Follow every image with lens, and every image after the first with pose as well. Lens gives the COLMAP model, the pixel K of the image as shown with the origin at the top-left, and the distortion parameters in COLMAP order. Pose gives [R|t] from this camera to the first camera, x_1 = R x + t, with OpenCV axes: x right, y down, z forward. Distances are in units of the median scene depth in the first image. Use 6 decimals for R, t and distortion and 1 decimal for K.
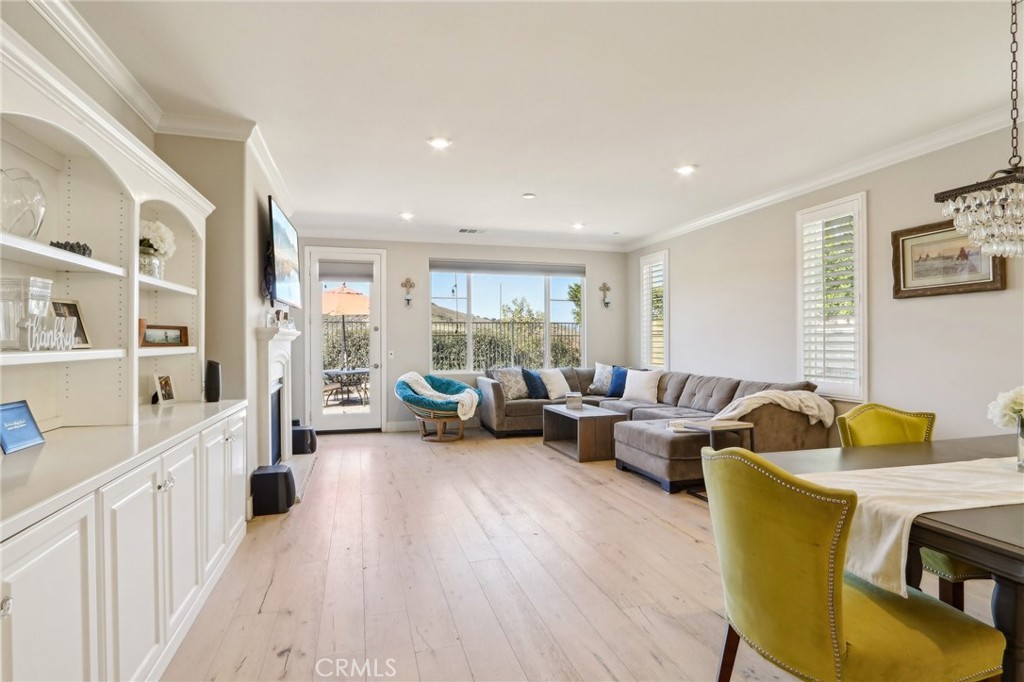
lens RADIAL K [[494.8, 0, 510.4], [0, 494.8, 340.2], [0, 0, 1]] dist [-0.014849, 0.000266]
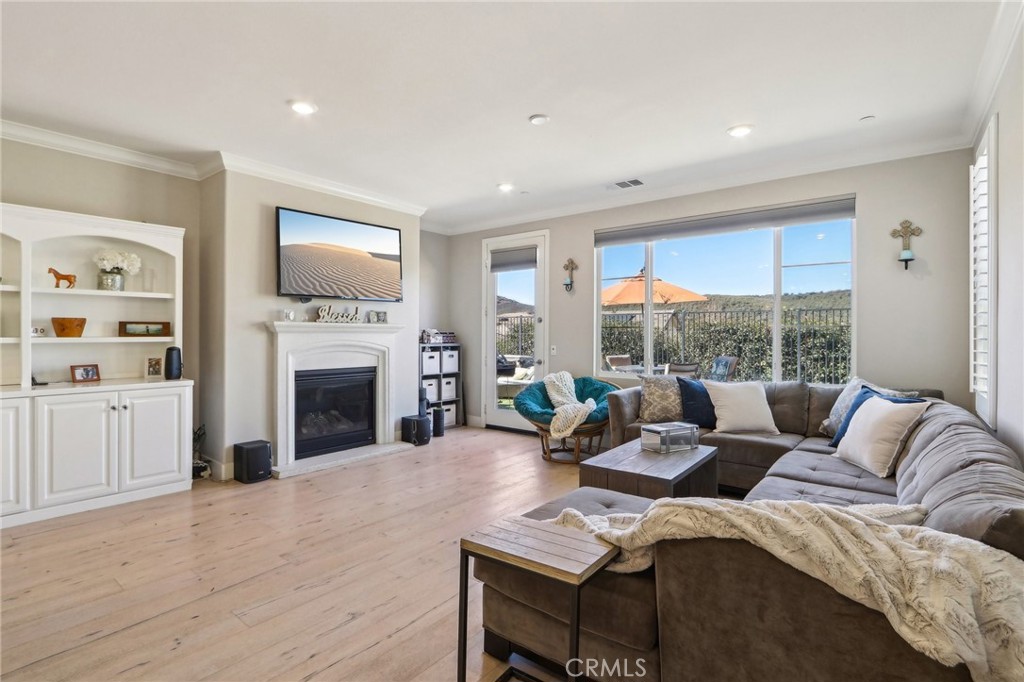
lens RADIAL K [[494.8, 0, 508.7], [0, 494.8, 339.3], [0, 0, 1]] dist [-0.014849, 0.000266]
pose [[0.563778, 0.017061, -0.825750, 0.433697], [-0.004117, 0.999832, 0.017847, -0.003536], [0.825916, -0.006662, 0.563754, 0.445771]]
